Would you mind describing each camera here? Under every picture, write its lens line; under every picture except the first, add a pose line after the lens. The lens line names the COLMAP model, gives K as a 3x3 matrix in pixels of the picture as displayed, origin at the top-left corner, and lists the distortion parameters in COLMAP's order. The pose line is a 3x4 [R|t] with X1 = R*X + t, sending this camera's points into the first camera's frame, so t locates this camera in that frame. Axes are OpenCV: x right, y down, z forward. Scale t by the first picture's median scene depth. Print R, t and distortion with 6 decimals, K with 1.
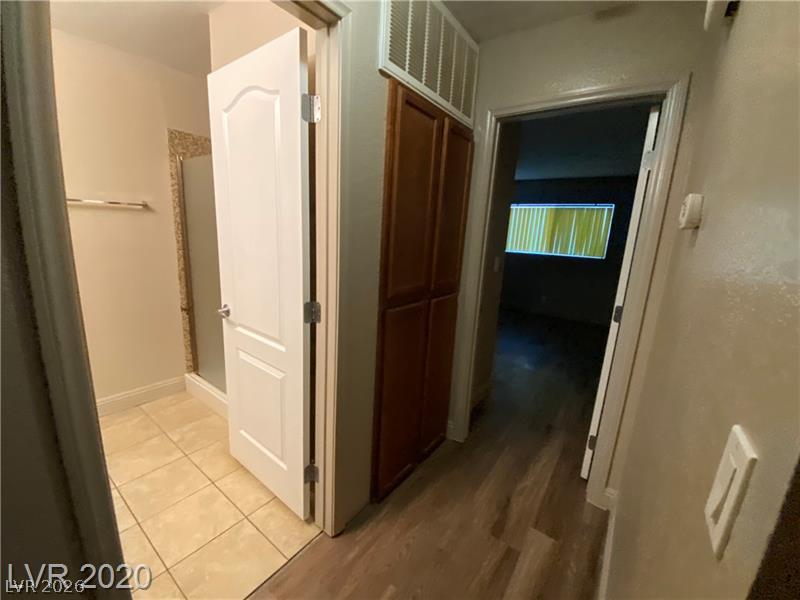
lens RADIAL K [[328.9, 0, 396.7], [0, 328.9, 297.6], [0, 0, 1]] dist [-0.024723, -0.000831]
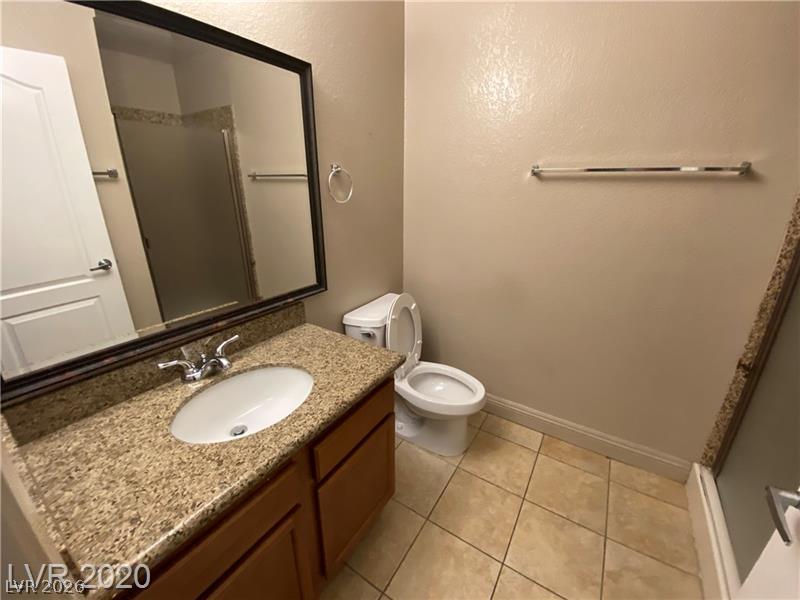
lens RADIAL K [[328.9, 0, 396.7], [0, 328.9, 297.6], [0, 0, 1]] dist [-0.024723, -0.000831]
pose [[0.055674, 0.278295, -0.958881, -0.217710], [-0.192993, 0.945258, 0.263136, -0.099496], [0.979619, 0.170408, 0.106336, 0.370821]]
